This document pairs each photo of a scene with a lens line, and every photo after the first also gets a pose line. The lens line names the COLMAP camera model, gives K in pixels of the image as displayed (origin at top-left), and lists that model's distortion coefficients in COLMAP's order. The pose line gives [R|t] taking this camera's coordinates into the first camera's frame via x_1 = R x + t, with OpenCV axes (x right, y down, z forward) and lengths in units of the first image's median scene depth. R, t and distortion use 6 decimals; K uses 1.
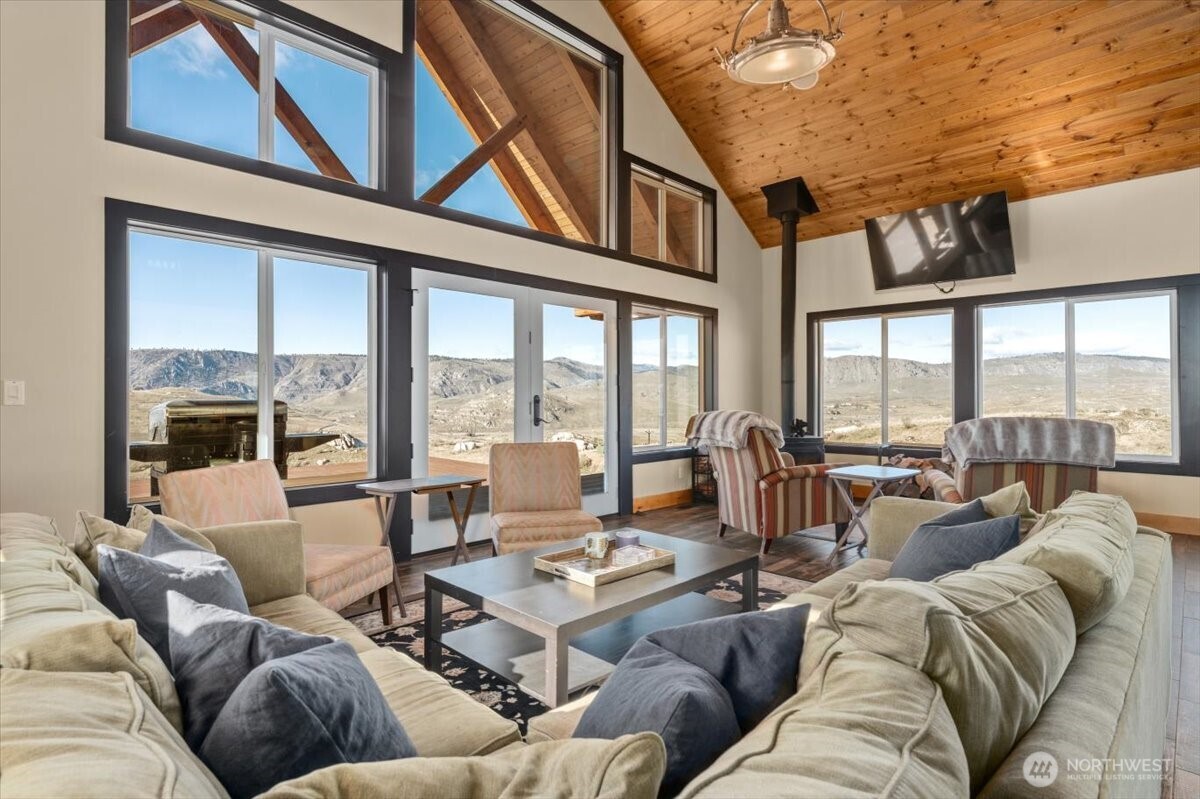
lens RADIAL K [[622.3, 0, 600.0], [0, 622.3, 399.5], [0, 0, 1]] dist [-0.001265, -0.000127]
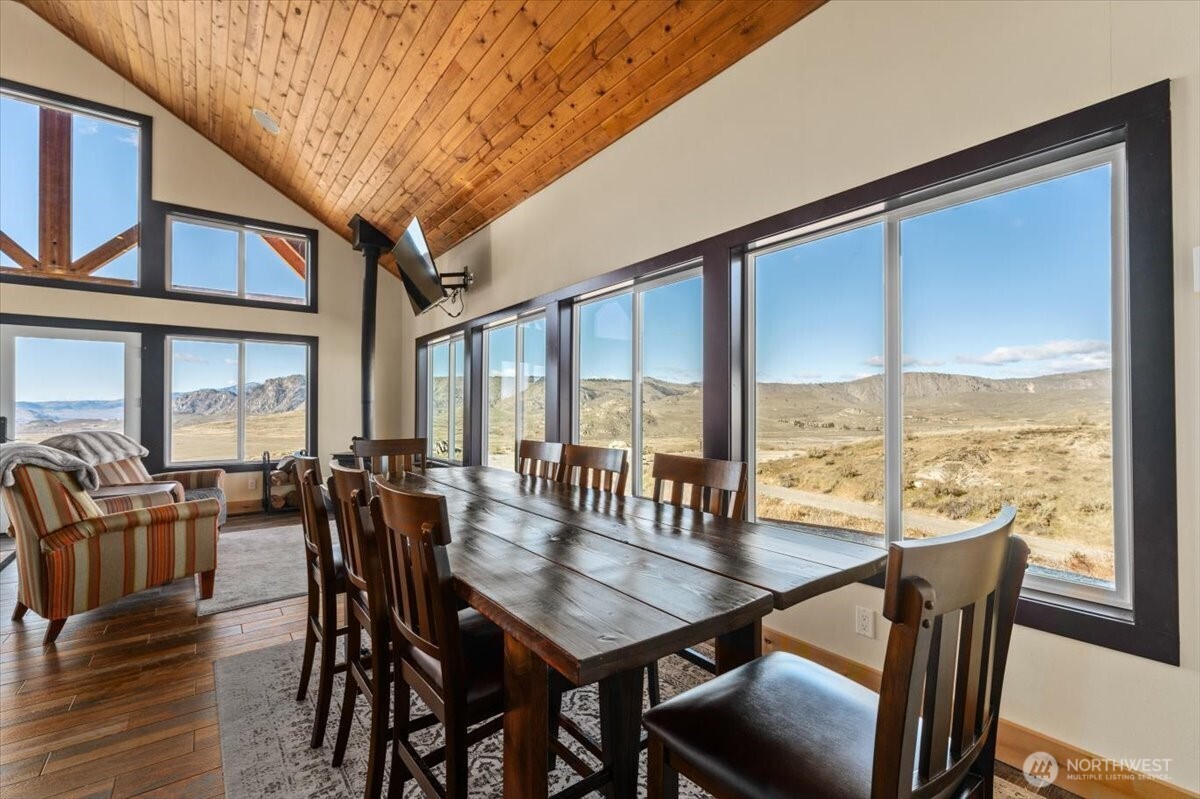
lens RADIAL K [[527.4, 0, 596.9], [0, 527.4, 409.7], [0, 0, 1]] dist [0.000589, 0.000084]
pose [[0.987724, -0.001608, -0.156198, 0.977117], [0.000714, 0.999983, -0.005781, -0.011092], [0.156204, 0.005598, 0.987709, 0.175315]]
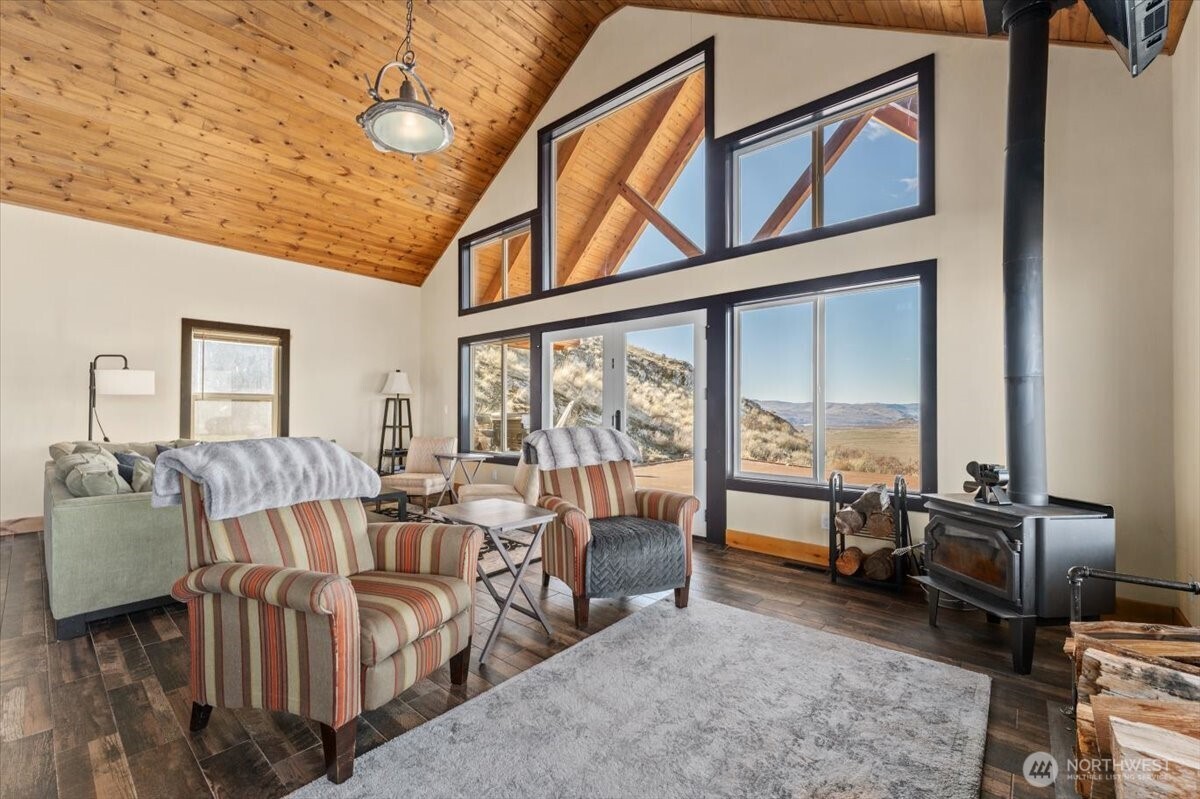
lens RADIAL K [[500.4, 0, 618.6], [0, 500.4, 401.9], [0, 0, 1]] dist [0.000904, 0.000018]
pose [[0.066926, -0.011834, -0.997688, 0.741211], [-0.001486, 0.999927, -0.011960, -0.009831], [0.997757, 0.002283, 0.066904, 0.800528]]
